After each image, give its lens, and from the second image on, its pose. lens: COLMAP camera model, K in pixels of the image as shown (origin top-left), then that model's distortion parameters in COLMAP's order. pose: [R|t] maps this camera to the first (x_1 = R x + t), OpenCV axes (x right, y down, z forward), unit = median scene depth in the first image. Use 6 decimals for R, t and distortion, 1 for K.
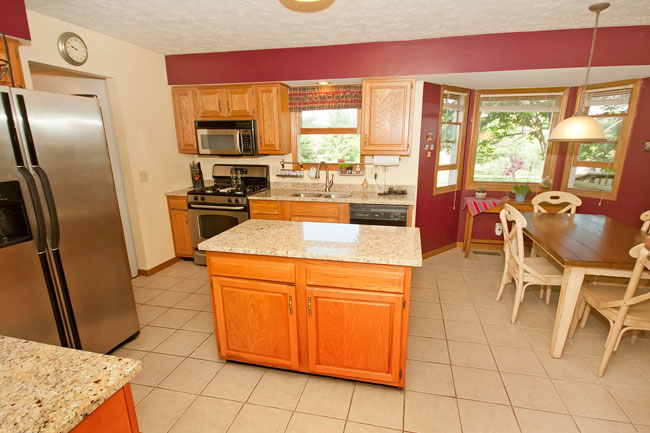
lens RADIAL K [[311.4, 0, 327.3], [0, 311.4, 216.7], [0, 0, 1]] dist [0.000593, -0.000158]
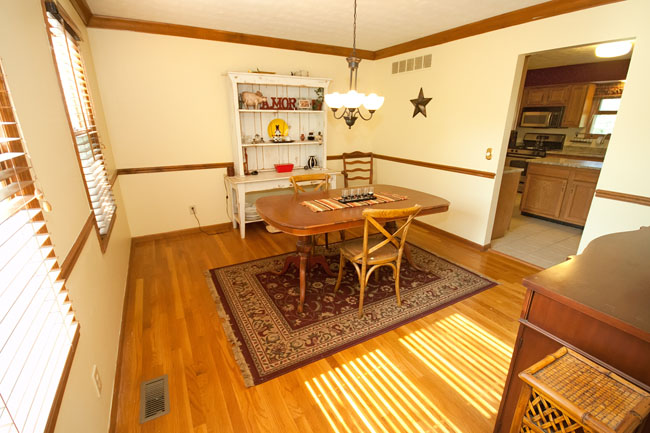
lens RADIAL K [[311.4, 0, 322.3], [0, 311.4, 222.0], [0, 0, 1]] dist [0.000593, -0.000158]
pose [[0.684943, 0.238642, -0.688407, 0.175662], [-0.188416, 0.970715, 0.149038, 0.286159], [0.703813, 0.027624, 0.709848, -1.076025]]
